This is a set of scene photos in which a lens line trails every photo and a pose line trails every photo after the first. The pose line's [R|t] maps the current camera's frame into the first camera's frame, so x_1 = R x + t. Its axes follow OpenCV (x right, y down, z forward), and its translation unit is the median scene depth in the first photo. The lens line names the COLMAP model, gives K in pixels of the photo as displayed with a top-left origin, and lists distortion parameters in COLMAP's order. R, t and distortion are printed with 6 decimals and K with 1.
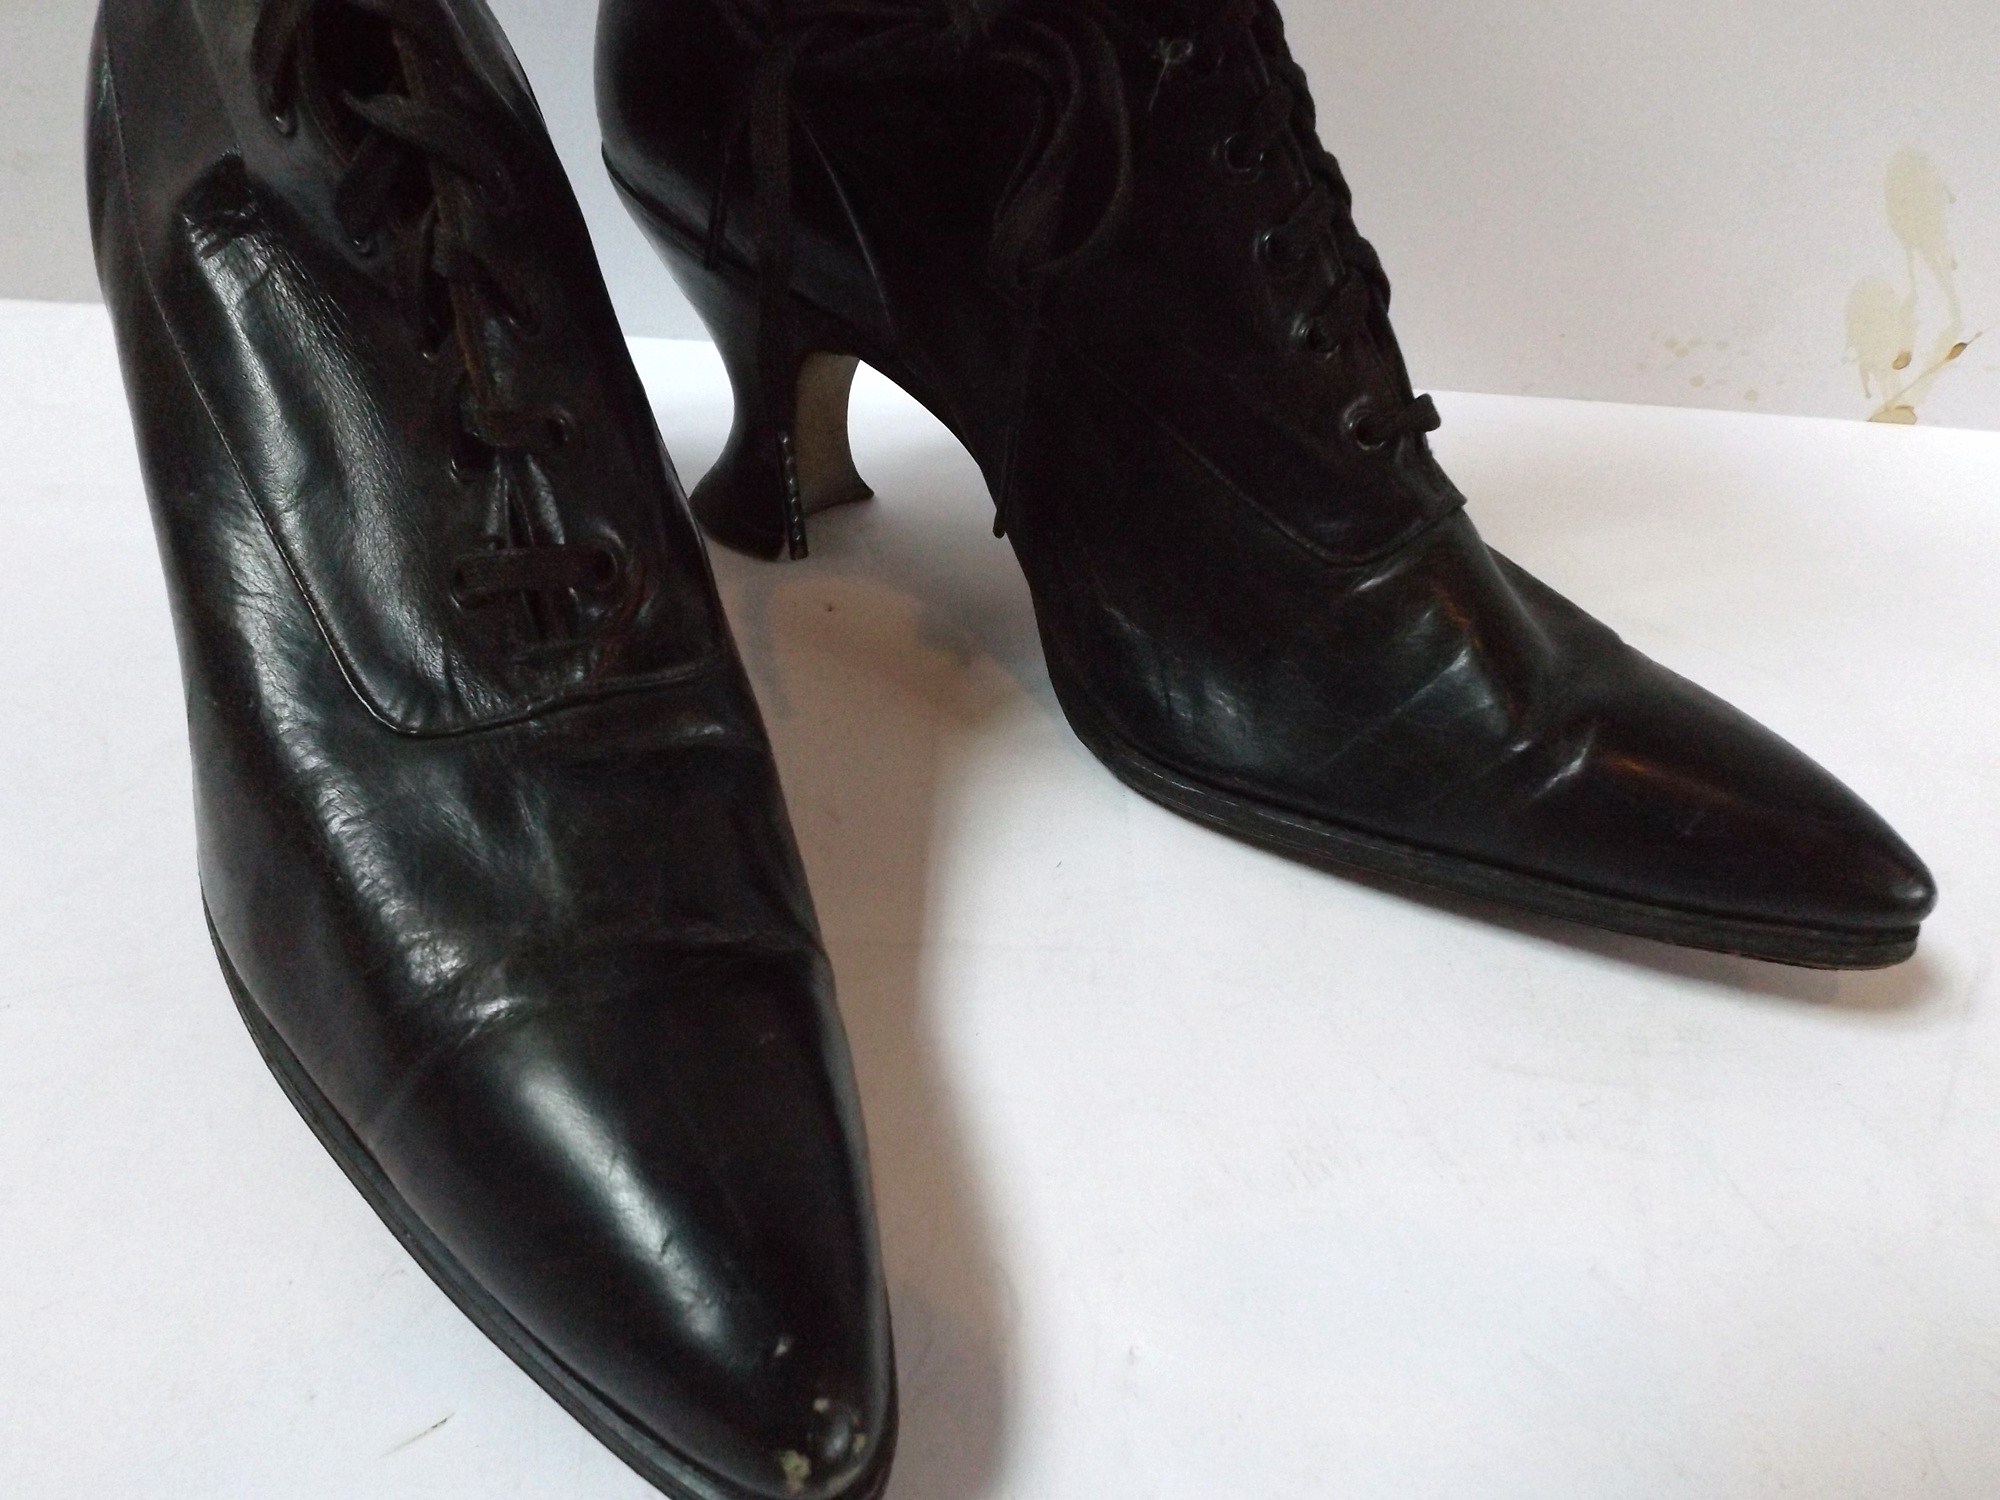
lens RADIAL K [[1415.7, 0, 1003.1], [0, 1415.7, 746.6], [0, 0, 1]] dist [0.019502, -0.000056]
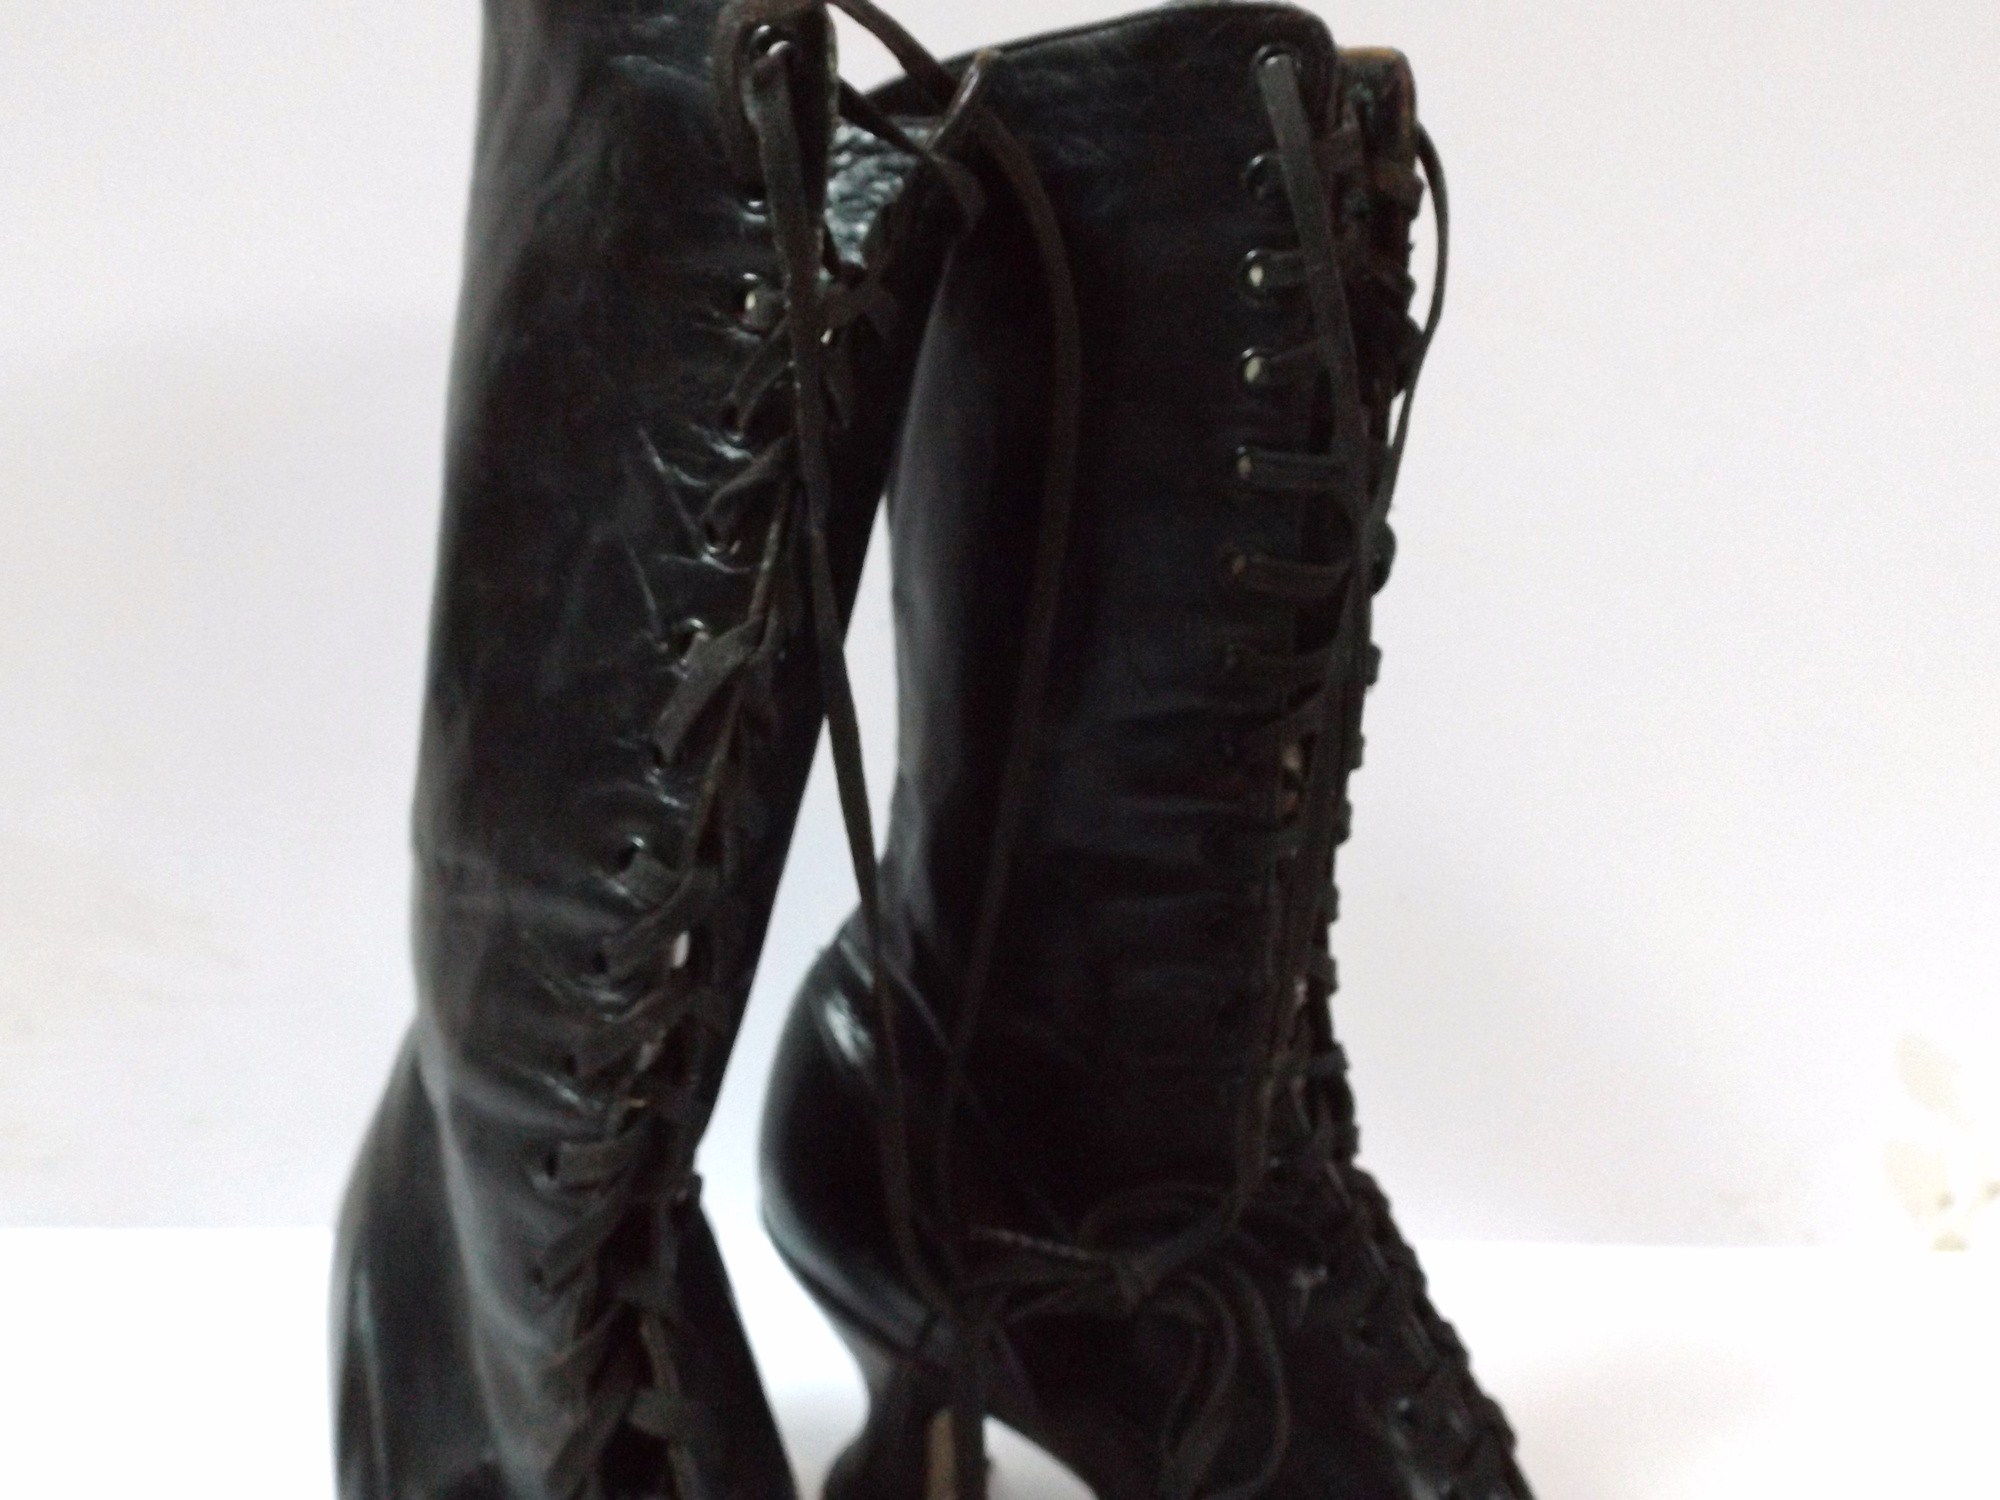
lens RADIAL K [[1415.7, 0, 1002.1], [0, 1415.7, 766.0], [0, 0, 1]] dist [0.019502, -0.000056]
pose [[0.999294, -0.037253, 0.004768, -0.110727], [0.036794, 0.945623, -0.323177, -0.490303], [0.007531, 0.323124, 0.946327, -0.203157]]
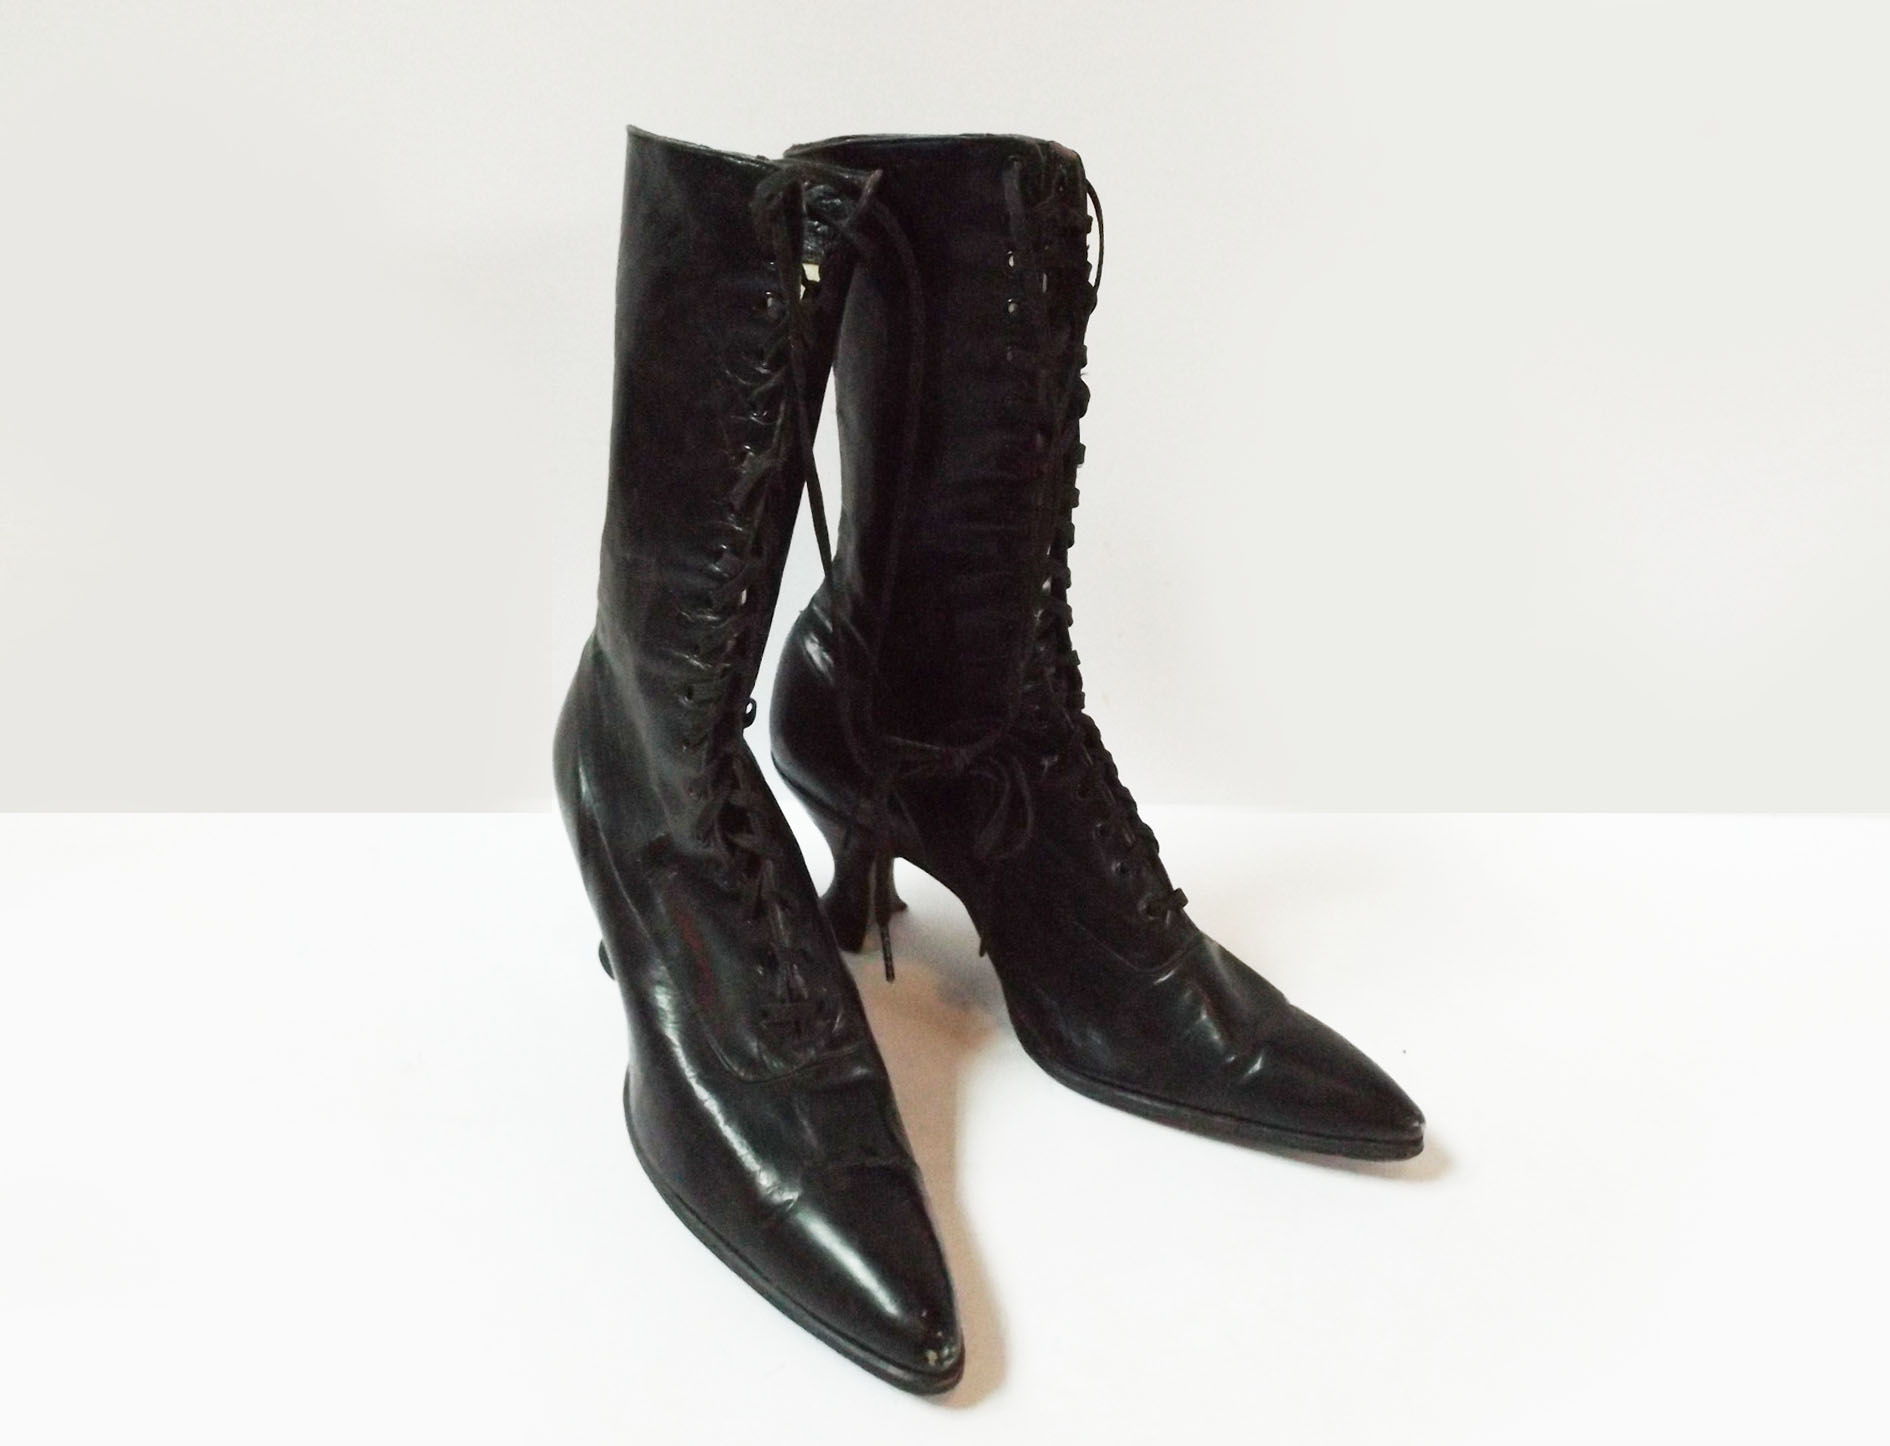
lens RADIAL K [[1452.2, 0, 927.9], [0, 1452.2, 736.8], [0, 0, 1]] dist [0.044018, -0.000163]
pose [[0.998638, -0.045690, -0.025208, -0.015810], [0.041288, 0.987250, -0.153728, -0.162166], [0.031910, 0.152477, 0.987792, -1.283397]]
